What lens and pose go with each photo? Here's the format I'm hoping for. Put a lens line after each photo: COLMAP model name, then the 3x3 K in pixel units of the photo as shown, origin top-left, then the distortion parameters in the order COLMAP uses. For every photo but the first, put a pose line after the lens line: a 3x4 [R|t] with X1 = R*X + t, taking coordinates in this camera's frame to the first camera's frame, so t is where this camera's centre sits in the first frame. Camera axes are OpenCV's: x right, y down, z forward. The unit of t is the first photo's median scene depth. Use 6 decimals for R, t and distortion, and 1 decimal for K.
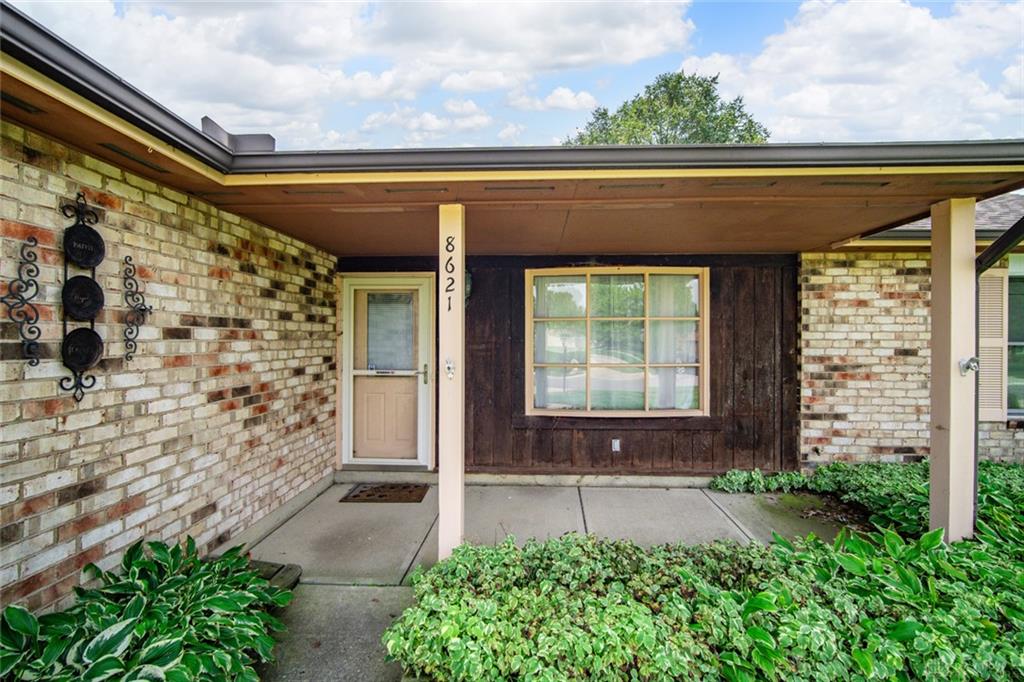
lens RADIAL K [[450.8, 0, 512.0], [0, 450.8, 341.0], [0, 0, 1]] dist [0.000455, 0.000015]
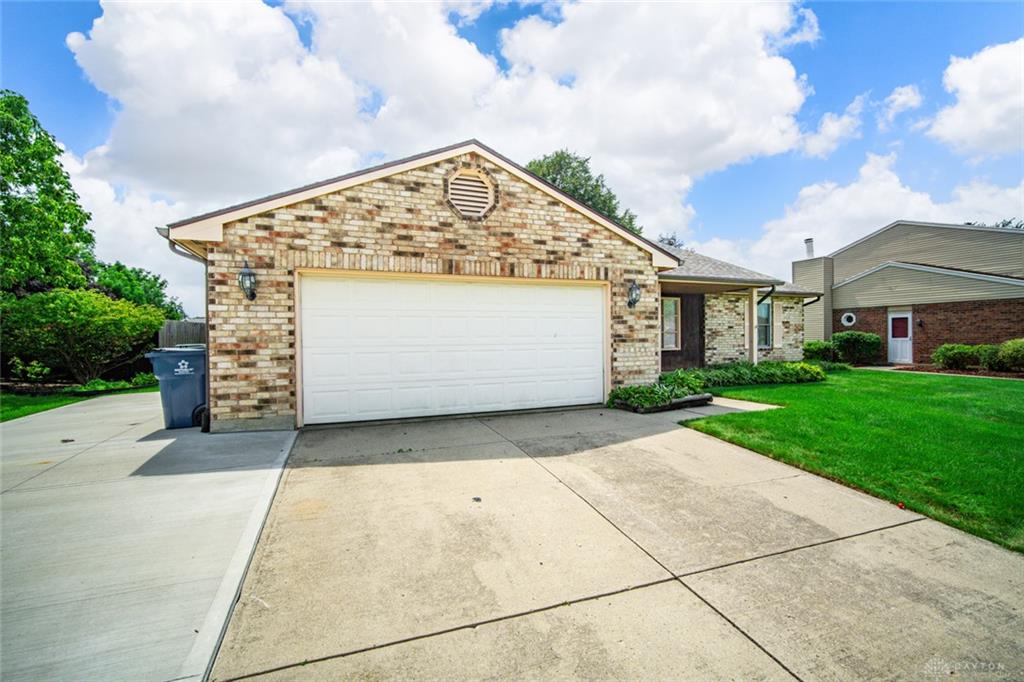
lens RADIAL K [[450.8, 0, 512.0], [0, 450.8, 341.0], [0, 0, 1]] dist [0.000455, 0.000015]
pose [[0.913183, -0.010087, 0.407424, -1.735274], [0.008812, 0.999949, 0.005005, 0.089165], [-0.407454, -0.000980, 0.913225, -1.196656]]
